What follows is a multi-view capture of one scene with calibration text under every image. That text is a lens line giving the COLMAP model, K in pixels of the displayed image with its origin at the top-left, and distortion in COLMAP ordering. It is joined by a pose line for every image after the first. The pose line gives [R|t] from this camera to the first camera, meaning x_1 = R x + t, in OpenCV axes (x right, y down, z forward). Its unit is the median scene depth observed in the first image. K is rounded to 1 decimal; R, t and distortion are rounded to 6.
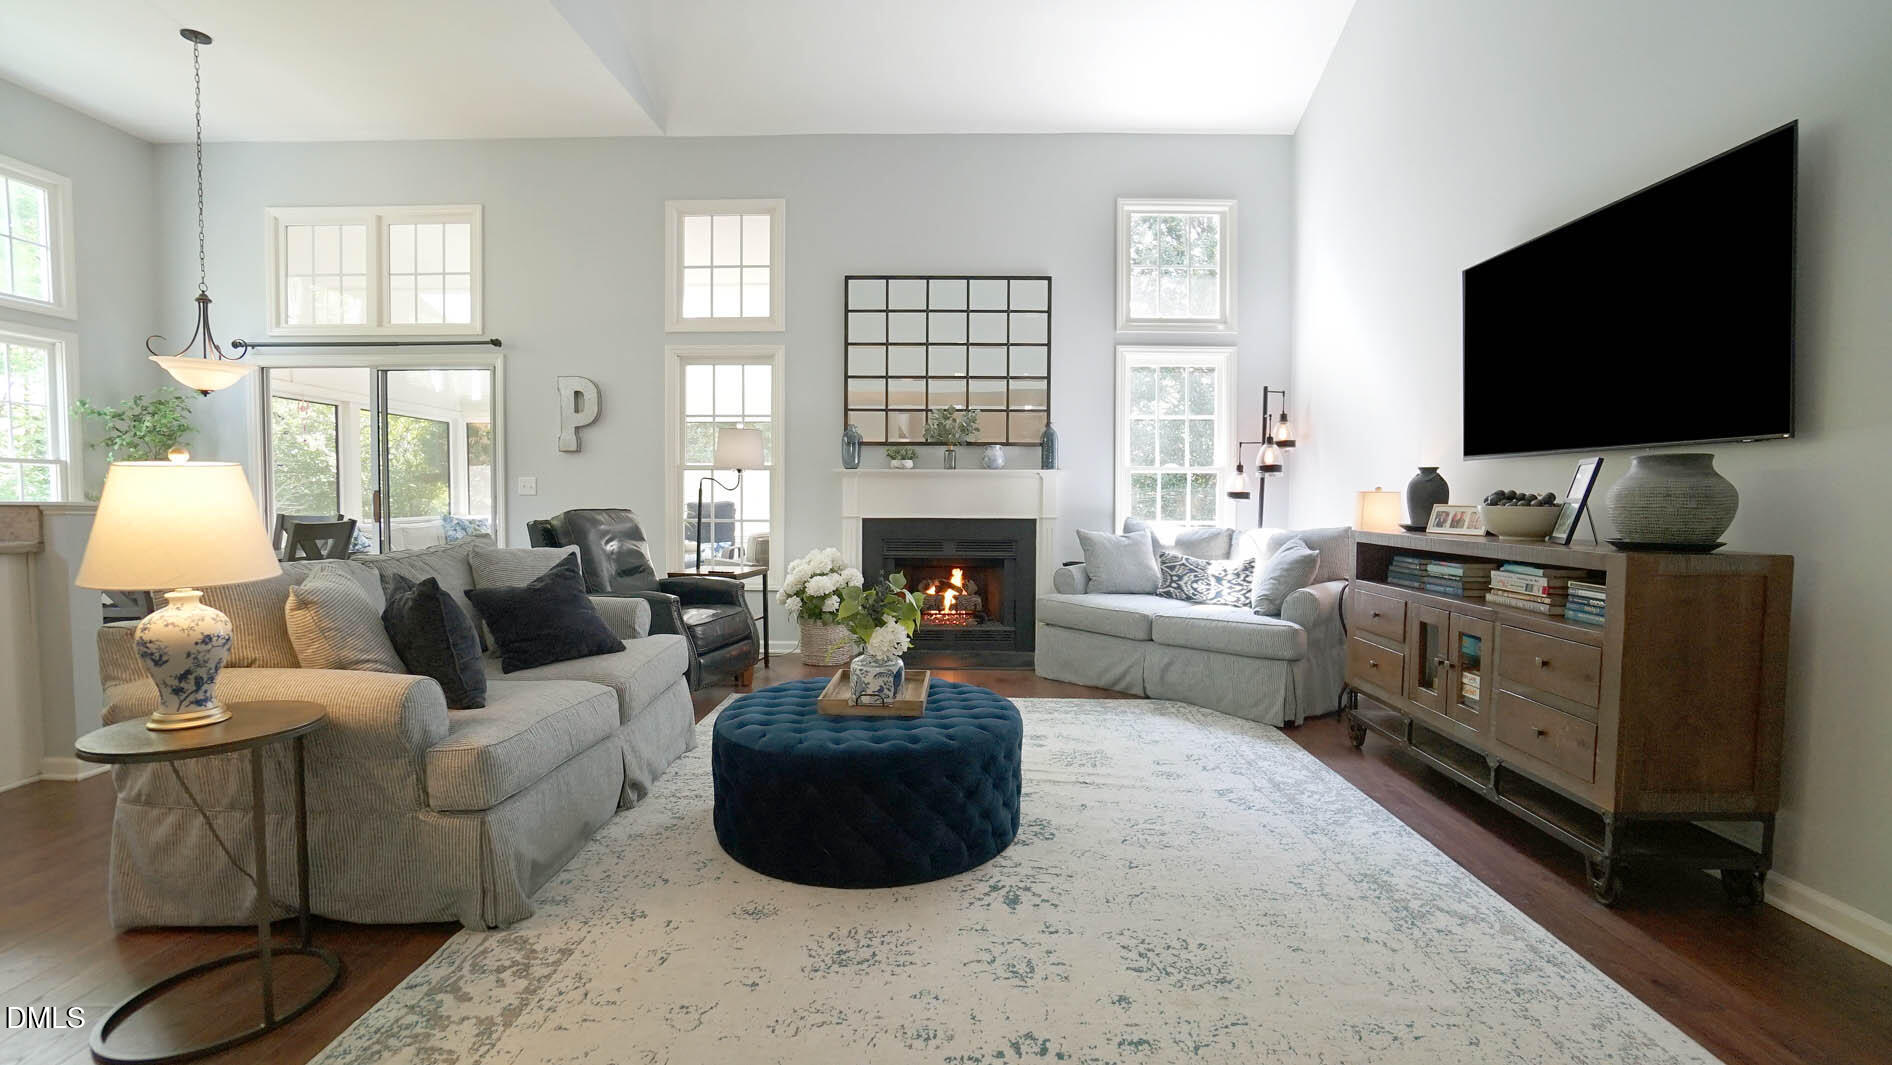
lens RADIAL K [[842.8, 0, 952.3], [0, 842.8, 533.0], [0, 0, 1]] dist [-0.057079, 0.020113]
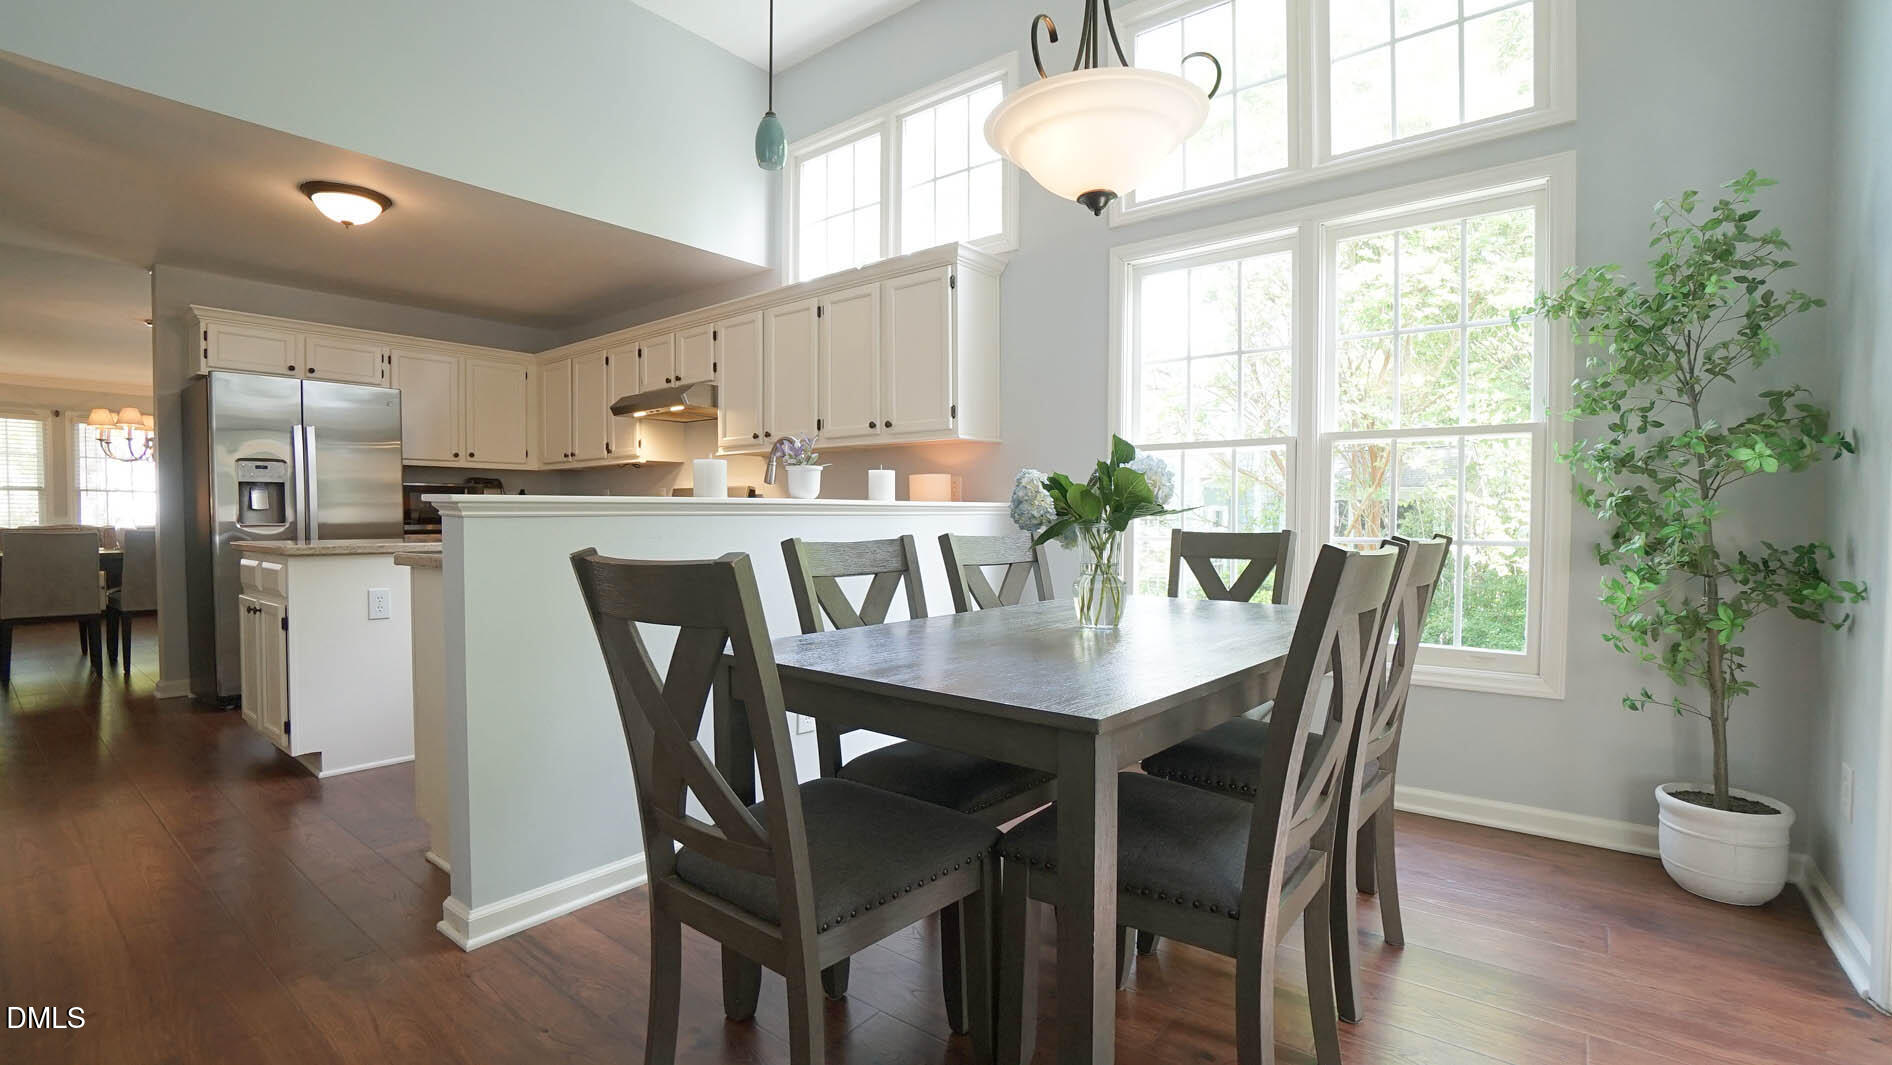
lens RADIAL K [[842.8, 0, 951.0], [0, 842.8, 550.9], [0, 0, 1]] dist [-0.057079, 0.020113]
pose [[-0.609060, 0.028800, -0.792601, -0.534387], [-0.037086, 0.997213, 0.064733, -0.033656], [0.792257, 0.068820, -0.606294, 1.136528]]
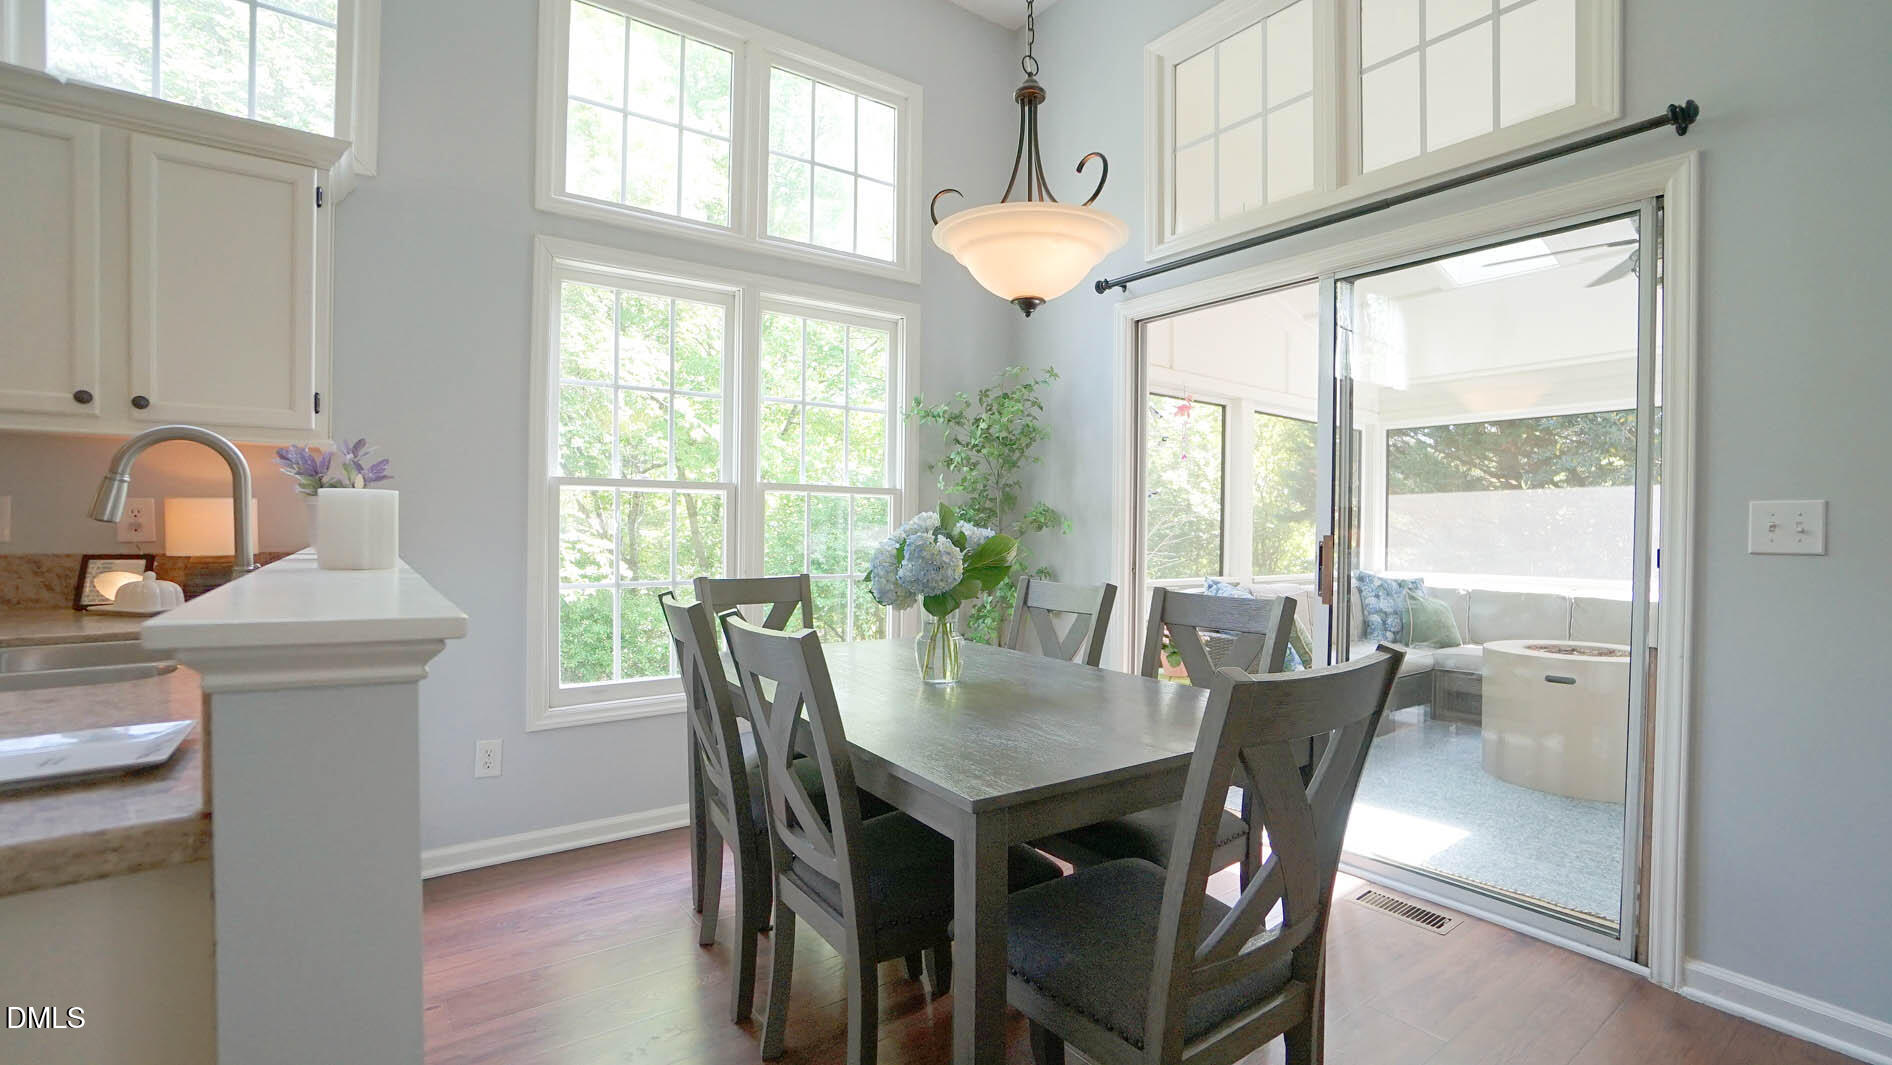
lens RADIAL K [[842.8, 0, 950.7], [0, 842.8, 535.2], [0, 0, 1]] dist [-0.057079, 0.020113]
pose [[0.611181, 0.006099, -0.791467, -0.559955], [-0.040817, 0.998883, -0.023822, -0.038842], [0.790437, 0.046865, 0.610747, 0.664466]]
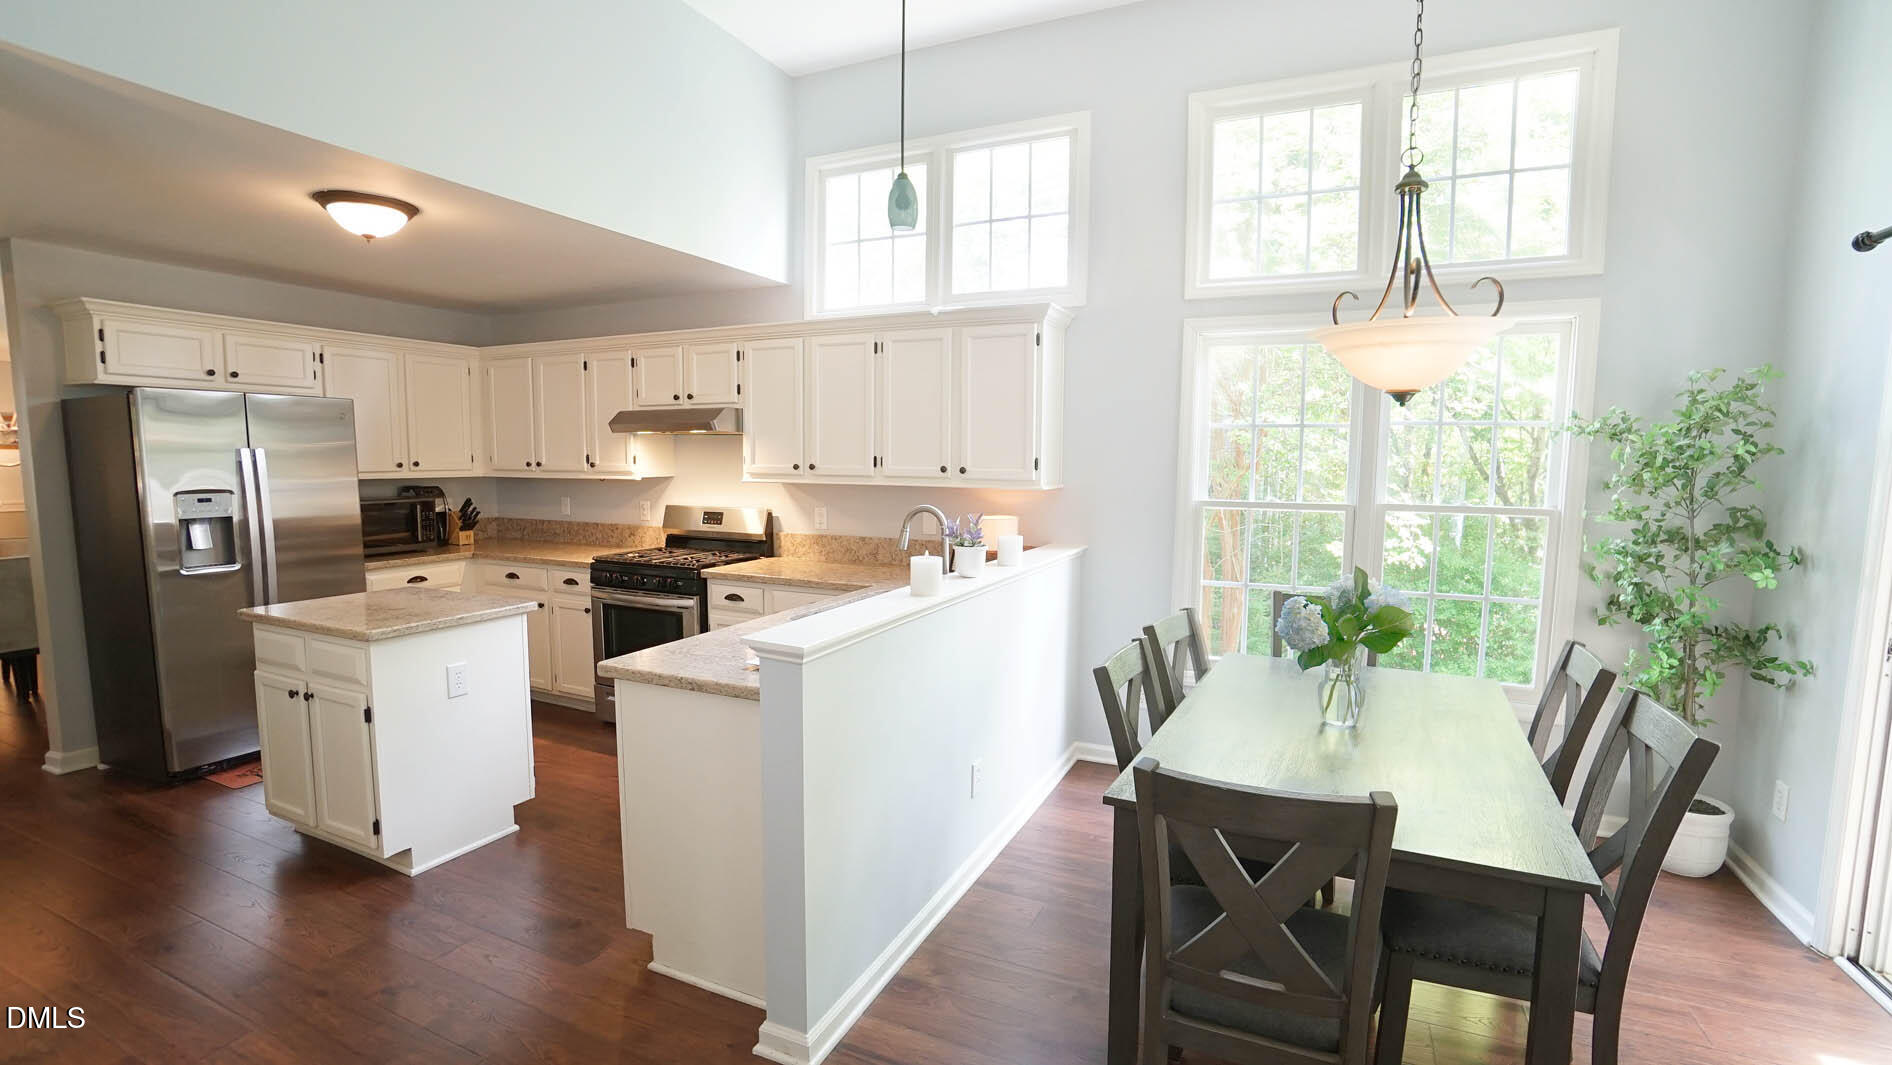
lens RADIAL K [[842.8, 0, 947.3], [0, 842.8, 547.0], [0, 0, 1]] dist [-0.057079, 0.020113]
pose [[-0.400936, 0.096147, -0.911047, -0.365253], [-0.051612, 0.990527, 0.127249, -0.130881], [0.914651, 0.098040, -0.392176, 0.910499]]
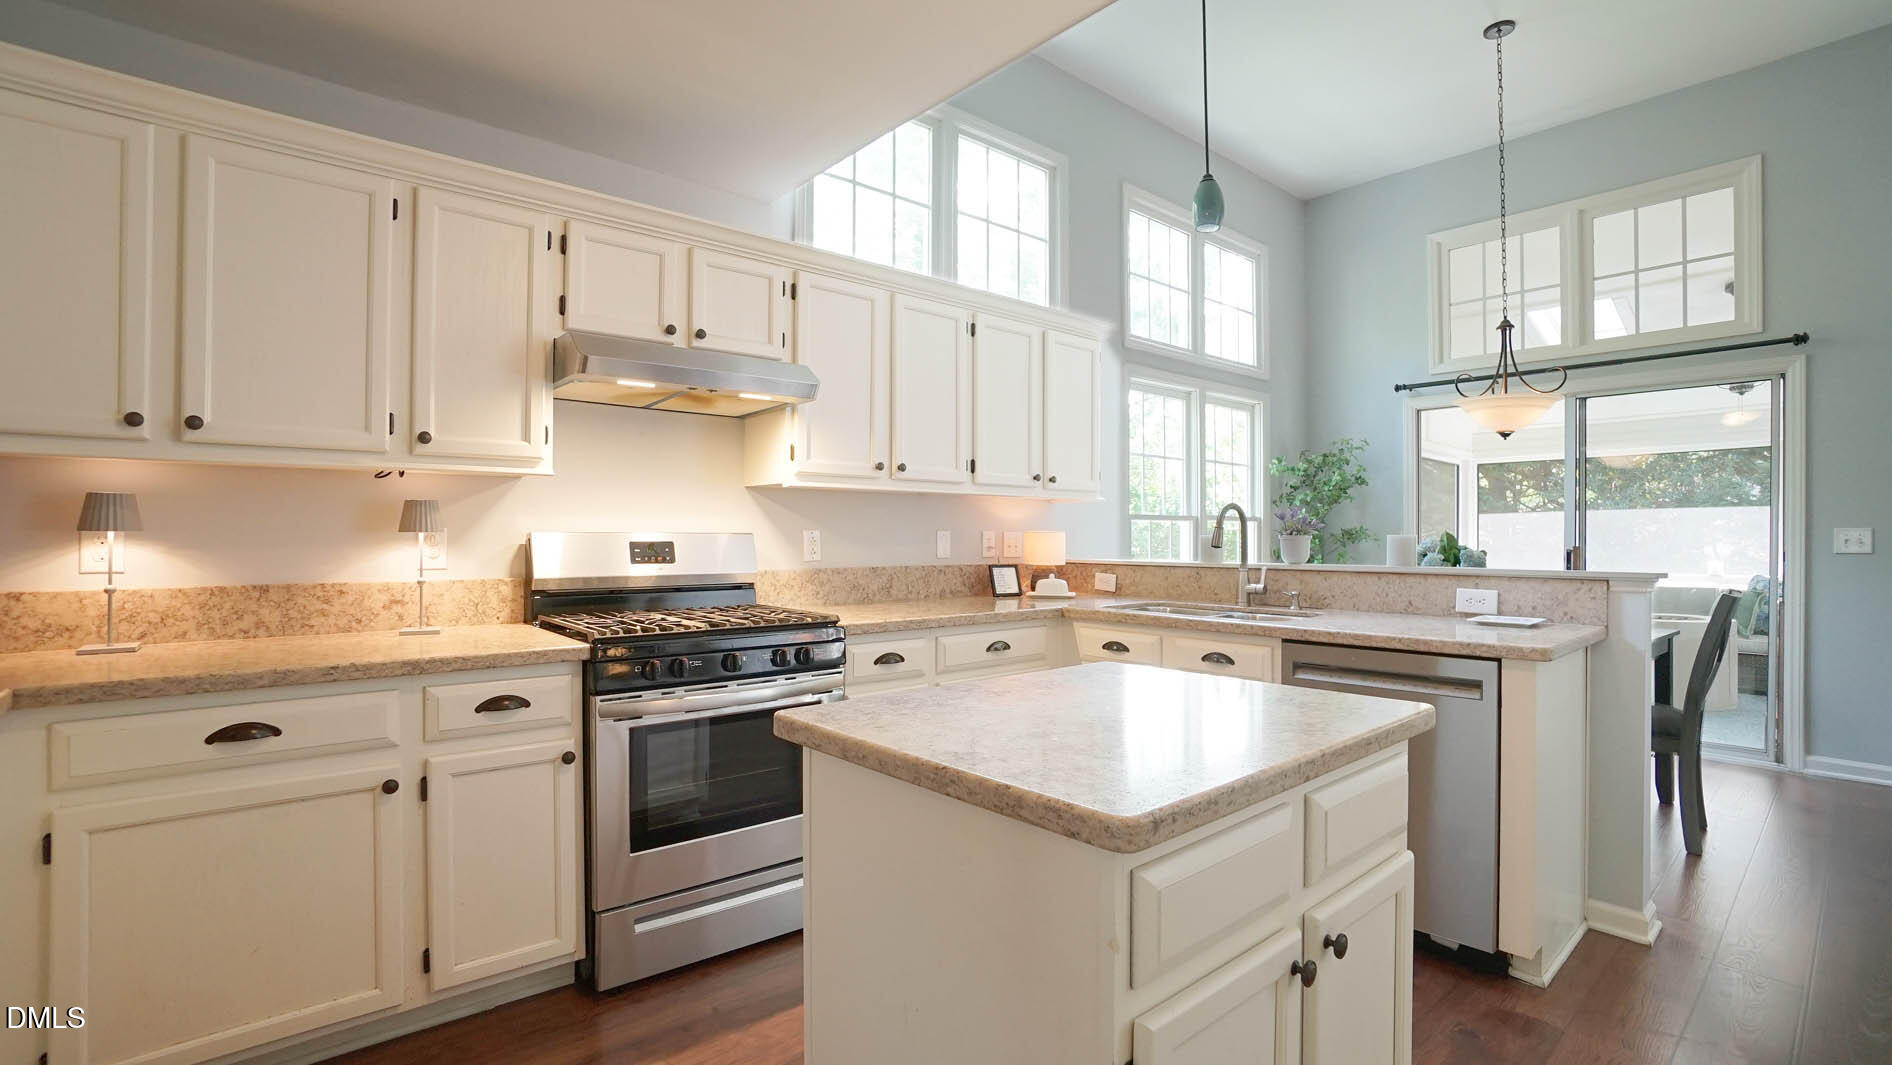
lens RADIAL K [[842.8, 0, 958.0], [0, 842.8, 538.9], [0, 0, 1]] dist [-0.057079, 0.020113]
pose [[0.668404, -0.001779, -0.743796, -0.619725], [-0.031319, 0.999043, -0.030534, -0.018644], [0.743138, 0.043704, 0.667709, 0.010130]]
